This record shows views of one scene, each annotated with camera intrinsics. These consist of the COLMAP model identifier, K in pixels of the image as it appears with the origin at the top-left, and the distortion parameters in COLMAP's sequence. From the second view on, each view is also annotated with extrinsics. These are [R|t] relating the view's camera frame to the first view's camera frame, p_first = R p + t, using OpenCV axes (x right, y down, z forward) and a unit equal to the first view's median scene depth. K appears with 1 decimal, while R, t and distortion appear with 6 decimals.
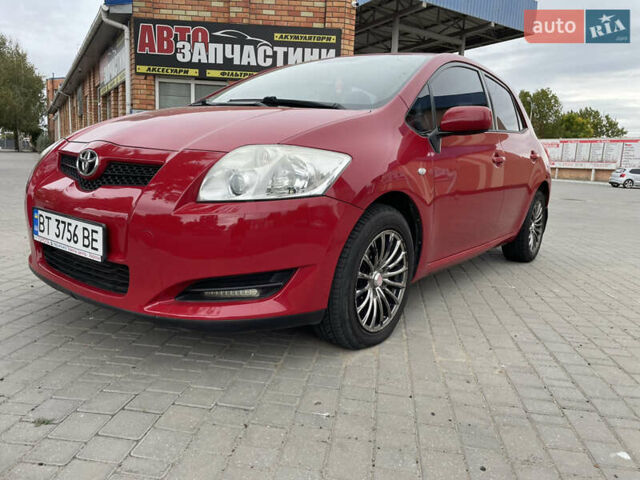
lens RADIAL K [[473.3, 0, 319.6], [0, 473.3, 210.3], [0, 0, 1]] dist [0.070683, -0.088142]
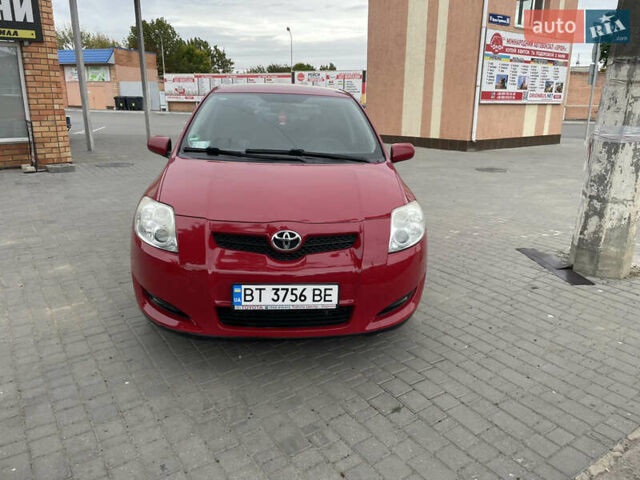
lens RADIAL K [[473.3, 0, 319.6], [0, 473.3, 210.3], [0, 0, 1]] dist [0.070683, -0.088142]
pose [[0.763152, -0.186624, 0.618684, -1.230195], [0.106619, 0.980633, 0.164289, -0.391157], [-0.637363, -0.059414, 0.768270, -0.043886]]
